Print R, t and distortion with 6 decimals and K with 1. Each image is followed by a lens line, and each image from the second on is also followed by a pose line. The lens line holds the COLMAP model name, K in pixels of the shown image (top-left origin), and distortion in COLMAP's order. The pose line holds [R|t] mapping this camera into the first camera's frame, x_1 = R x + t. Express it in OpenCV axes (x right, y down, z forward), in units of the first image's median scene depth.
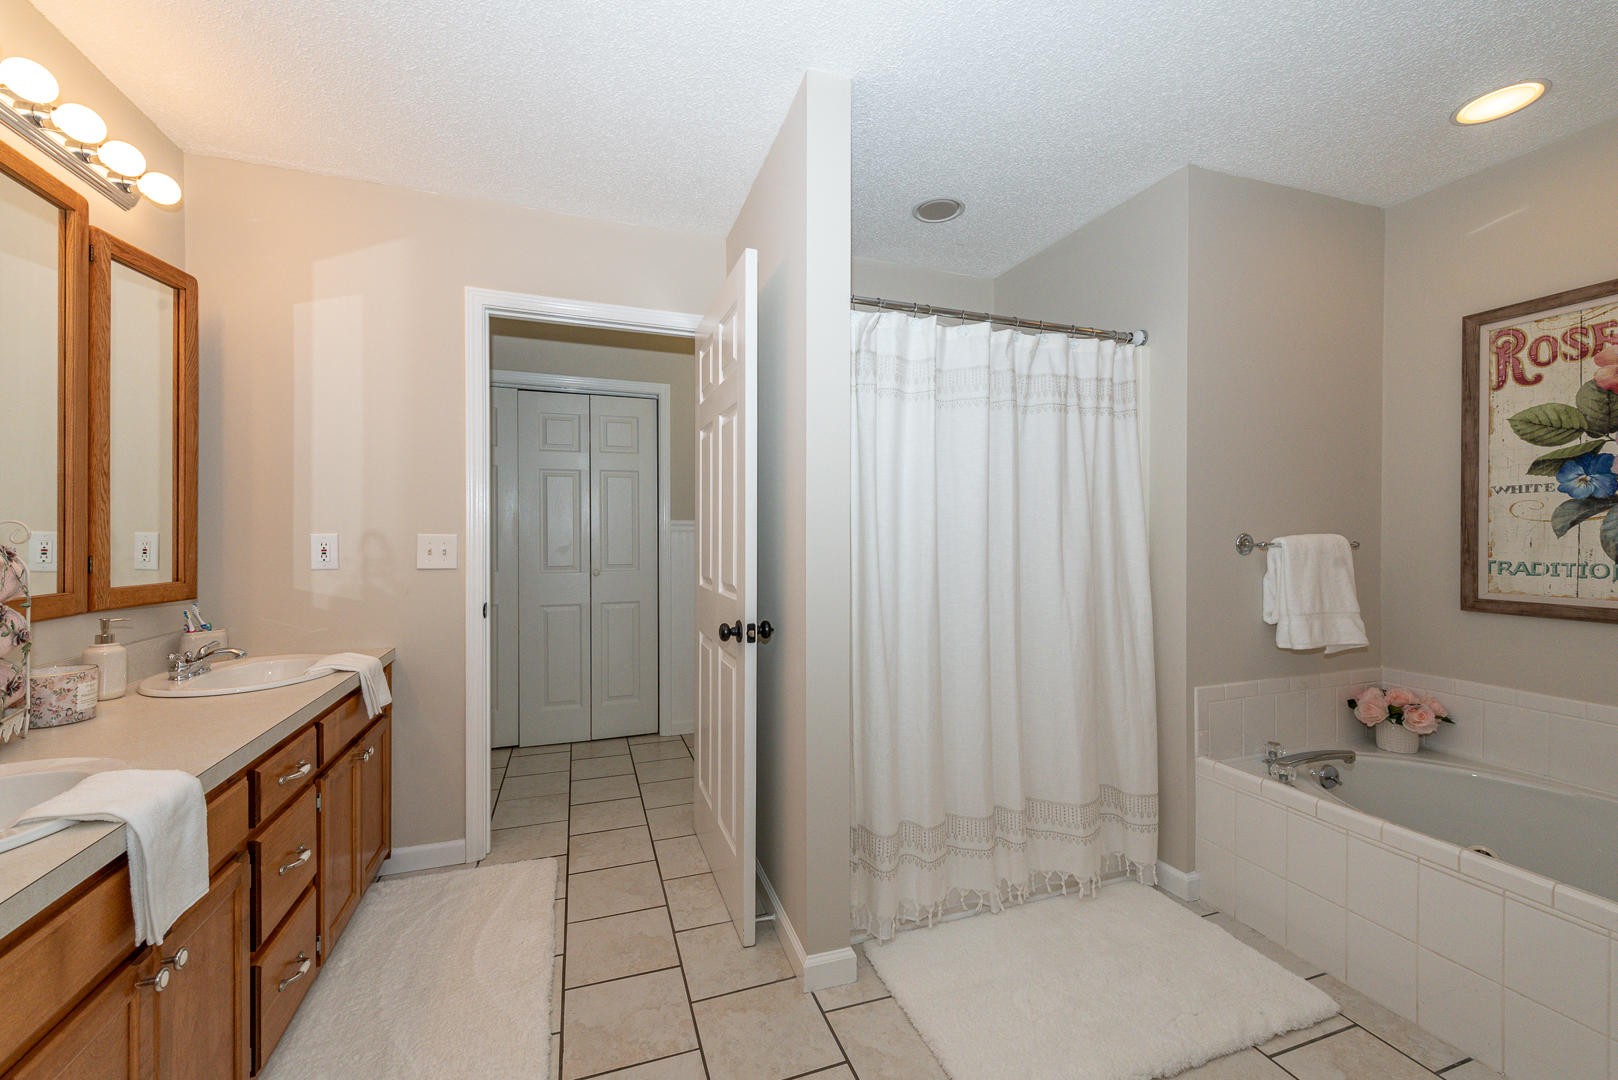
lens RADIAL K [[633.2, 0, 796.5], [0, 633.2, 540.6], [0, 0, 1]] dist [0.007151, -0.001730]
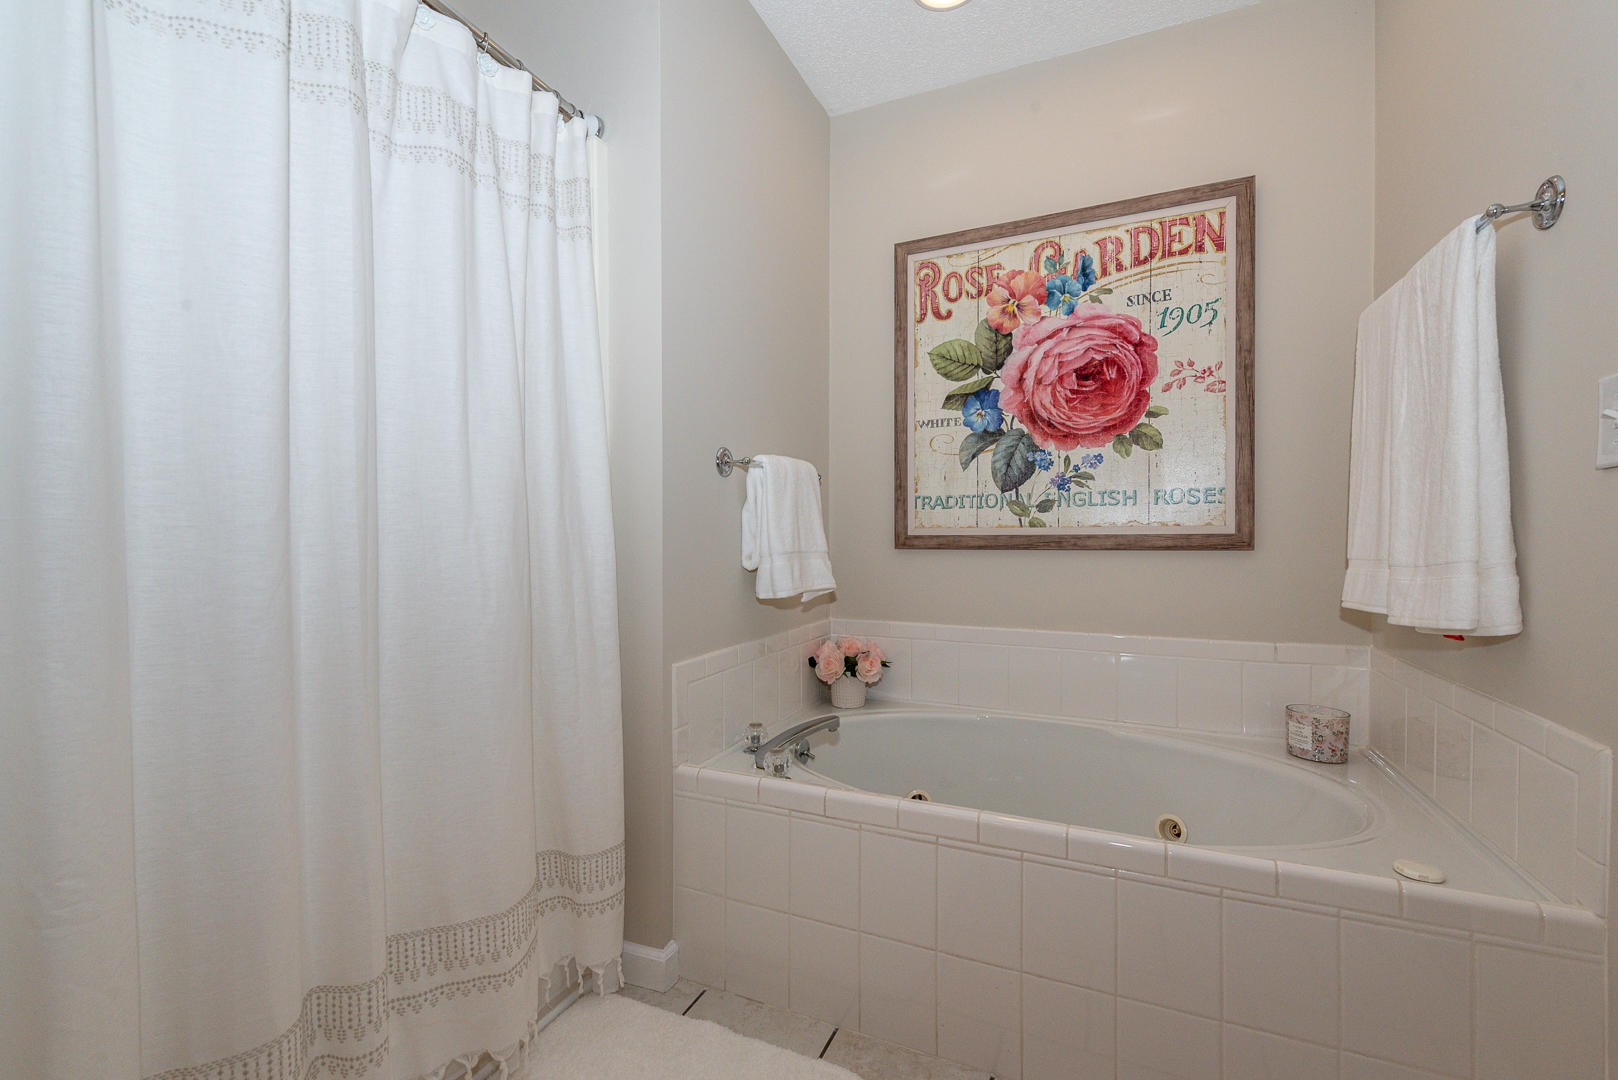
lens RADIAL K [[689.9, 0, 797.7], [0, 689.9, 542.2], [0, 0, 1]] dist [0.006108, -0.002207]
pose [[0.684628, -0.001363, 0.728892, 0.186363], [0.006382, 0.999971, -0.004125, 0.105291], [-0.728865, 0.007476, 0.684616, 0.402116]]
